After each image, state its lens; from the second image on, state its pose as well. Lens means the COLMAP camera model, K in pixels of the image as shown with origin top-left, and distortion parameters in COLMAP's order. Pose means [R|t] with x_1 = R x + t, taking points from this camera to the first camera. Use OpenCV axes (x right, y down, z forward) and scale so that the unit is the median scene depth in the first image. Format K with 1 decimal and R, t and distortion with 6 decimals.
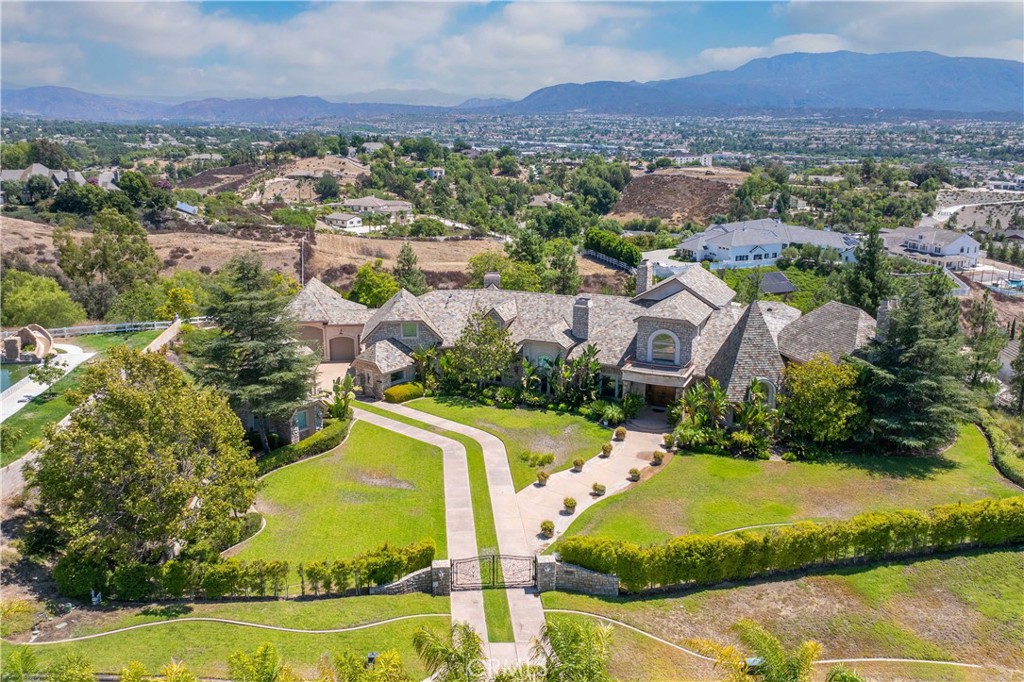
lens RADIAL K [[845.7, 0, 512.0], [0, 845.7, 341.0], [0, 0, 1]] dist [-0.001798, -0.050885]
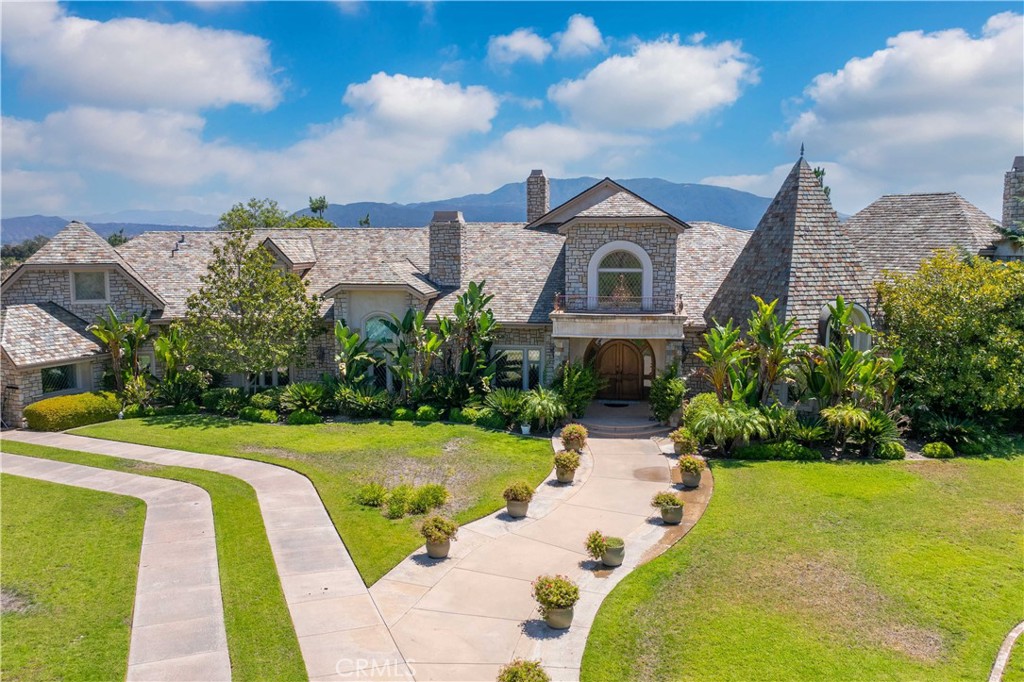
lens RADIAL K [[845.7, 0, 512.0], [0, 845.7, 341.0], [0, 0, 1]] dist [-0.001798, -0.050885]
pose [[0.962893, -0.032343, 0.267939, -0.020857], [0.069293, 0.989139, -0.129622, 0.105440], [-0.260836, 0.143378, 0.954676, 0.527173]]
